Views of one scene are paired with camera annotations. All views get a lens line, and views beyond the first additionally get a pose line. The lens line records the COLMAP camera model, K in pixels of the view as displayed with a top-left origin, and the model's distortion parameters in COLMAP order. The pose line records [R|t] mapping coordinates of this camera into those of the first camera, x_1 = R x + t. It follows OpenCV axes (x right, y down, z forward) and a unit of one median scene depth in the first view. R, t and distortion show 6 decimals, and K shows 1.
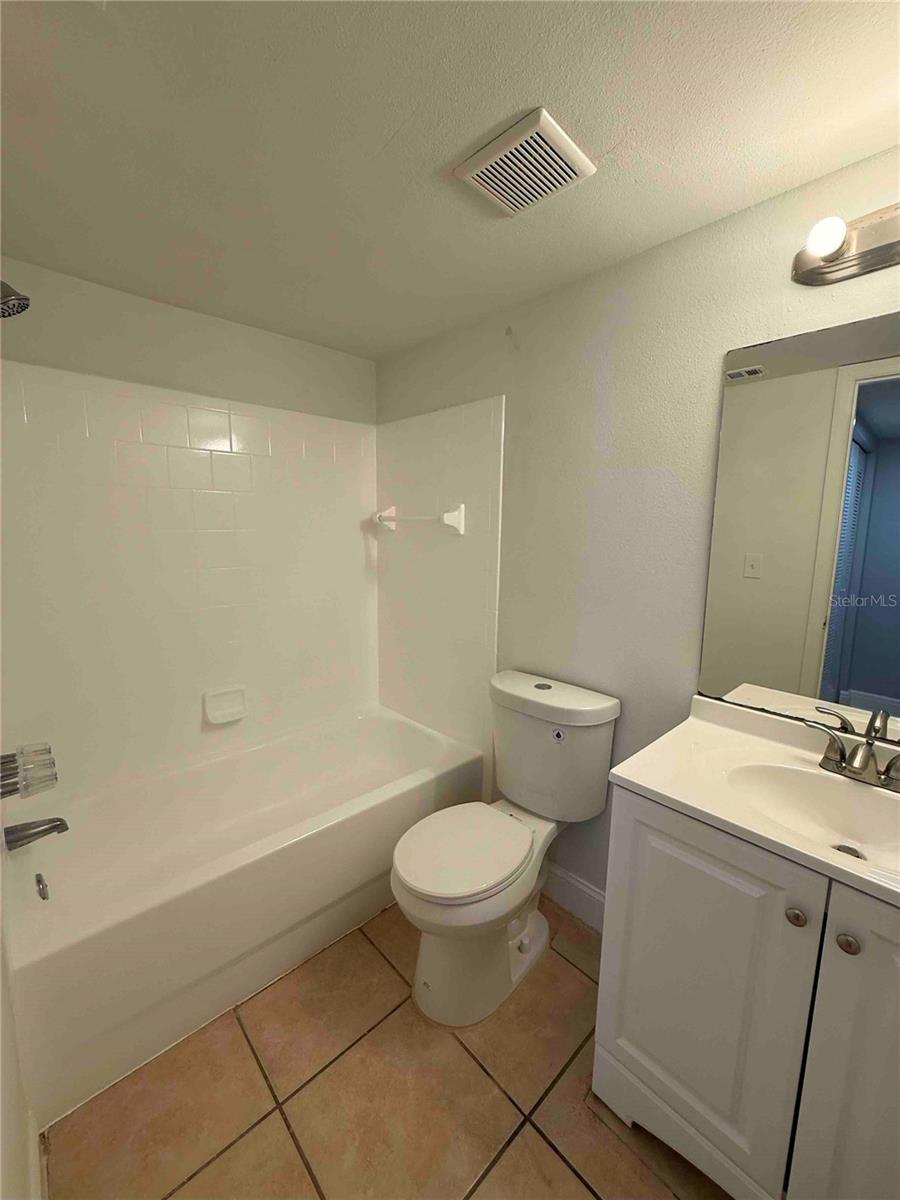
lens RADIAL K [[480.0, 0, 450.0], [0, 480.0, 600.0], [0, 0, 1]] dist [0.000782, 0.000213]
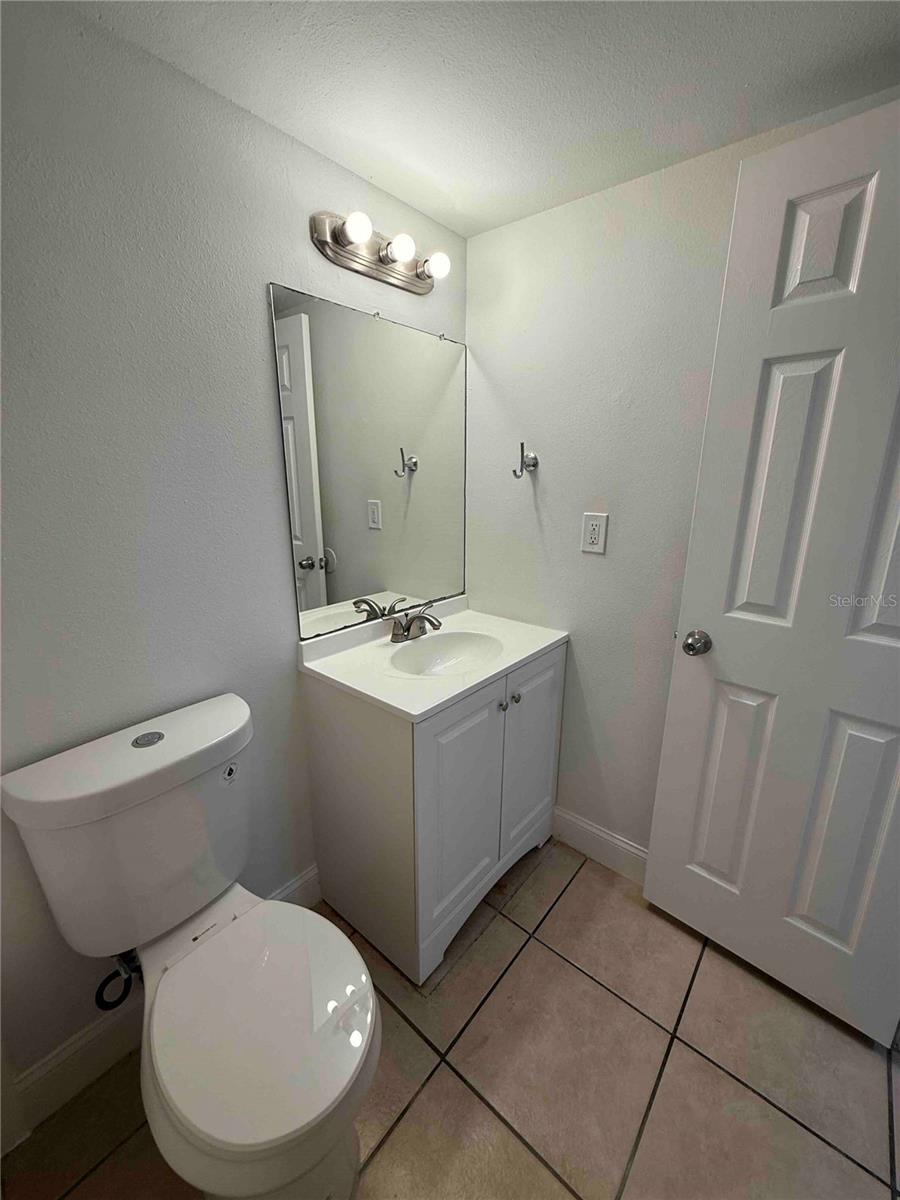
lens RADIAL K [[480.0, 0, 450.0], [0, 480.0, 600.0], [0, 0, 1]] dist [0.000782, 0.000213]
pose [[-0.125708, -0.273873, 0.953515, -0.544403], [0.146325, 0.945509, 0.290864, -0.156750], [-0.981217, 0.176087, -0.078783, 0.862586]]
